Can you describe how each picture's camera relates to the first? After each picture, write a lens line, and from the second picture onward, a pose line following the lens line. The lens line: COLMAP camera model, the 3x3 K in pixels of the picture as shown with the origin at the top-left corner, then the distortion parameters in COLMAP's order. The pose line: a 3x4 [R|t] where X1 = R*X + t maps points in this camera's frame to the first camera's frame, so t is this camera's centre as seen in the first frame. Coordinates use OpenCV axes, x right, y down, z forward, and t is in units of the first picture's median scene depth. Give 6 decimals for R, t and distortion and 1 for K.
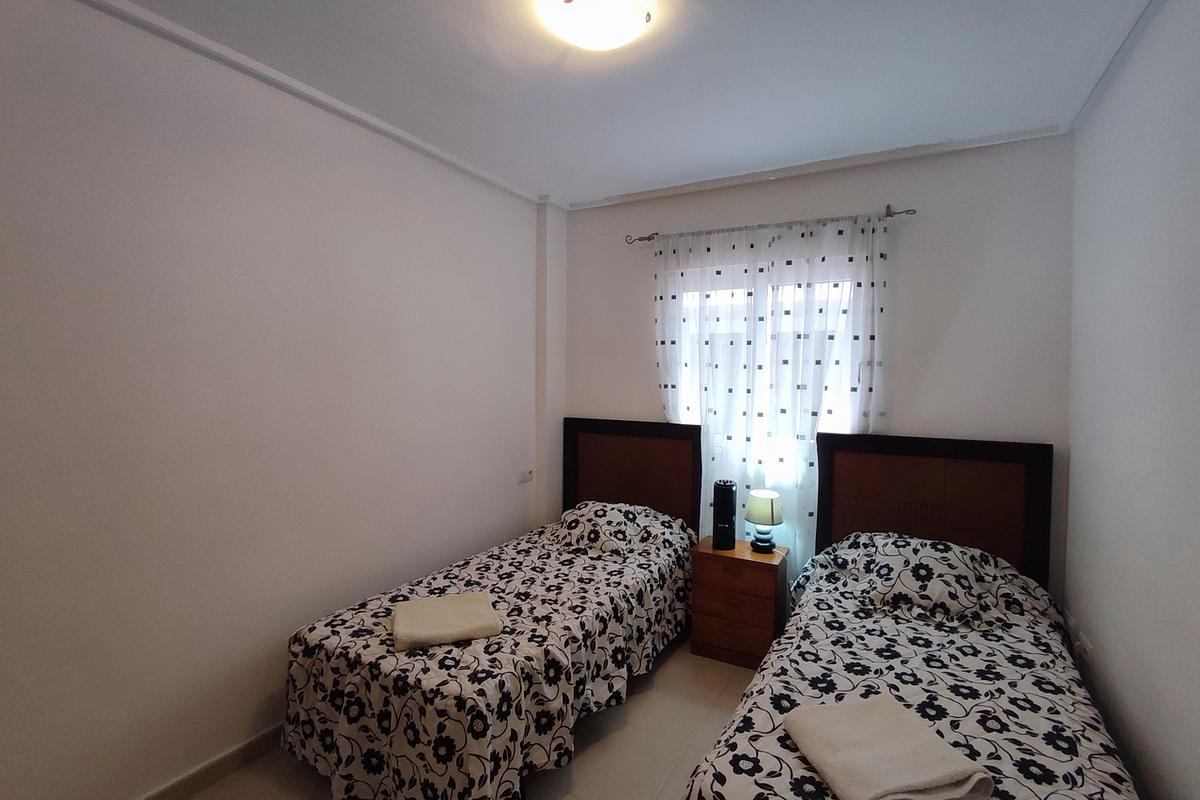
lens RADIAL K [[544.5, 0, 611.2], [0, 544.5, 395.2], [0, 0, 1]] dist [-0.000645, -0.004744]
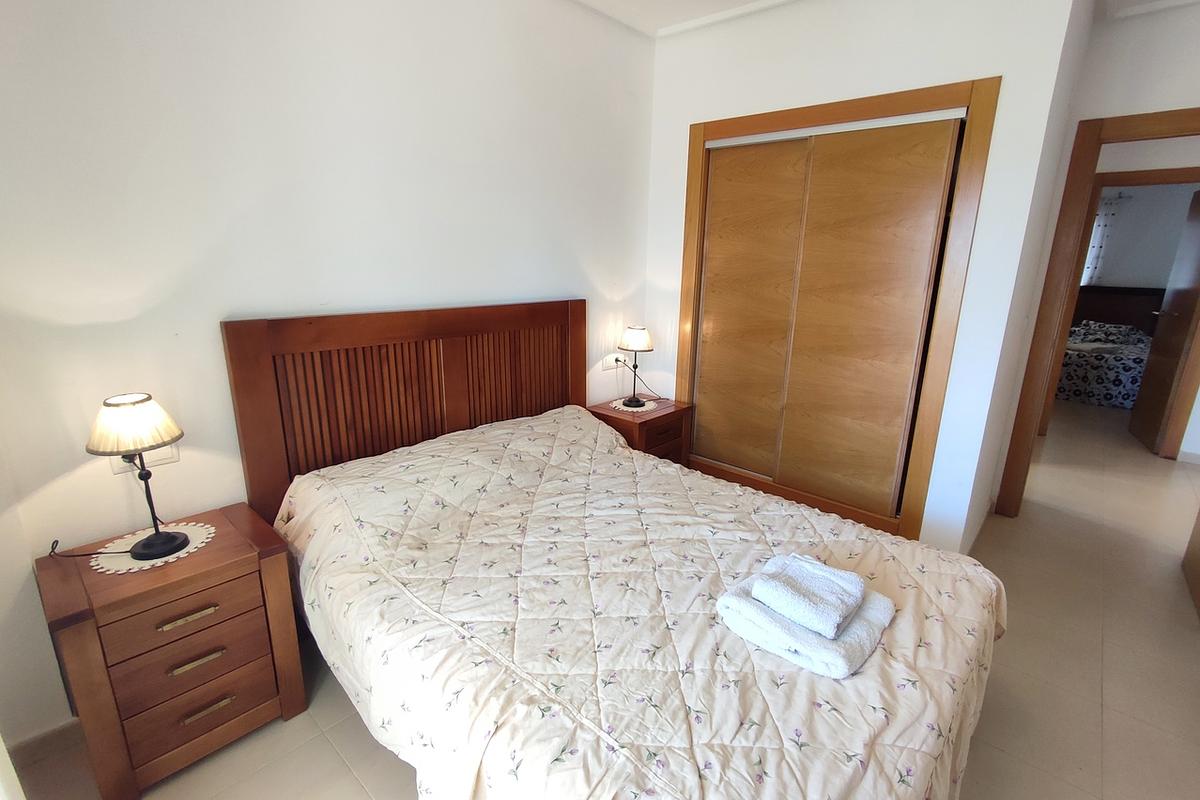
lens RADIAL K [[544.5, 0, 605.8], [0, 544.5, 400.7], [0, 0, 1]] dist [-0.000645, -0.004744]
pose [[0.983064, 0.063925, -0.171753, -1.390415], [-0.026529, 0.976958, 0.211775, 0.127686], [0.181334, -0.203632, 0.962108, -2.118837]]
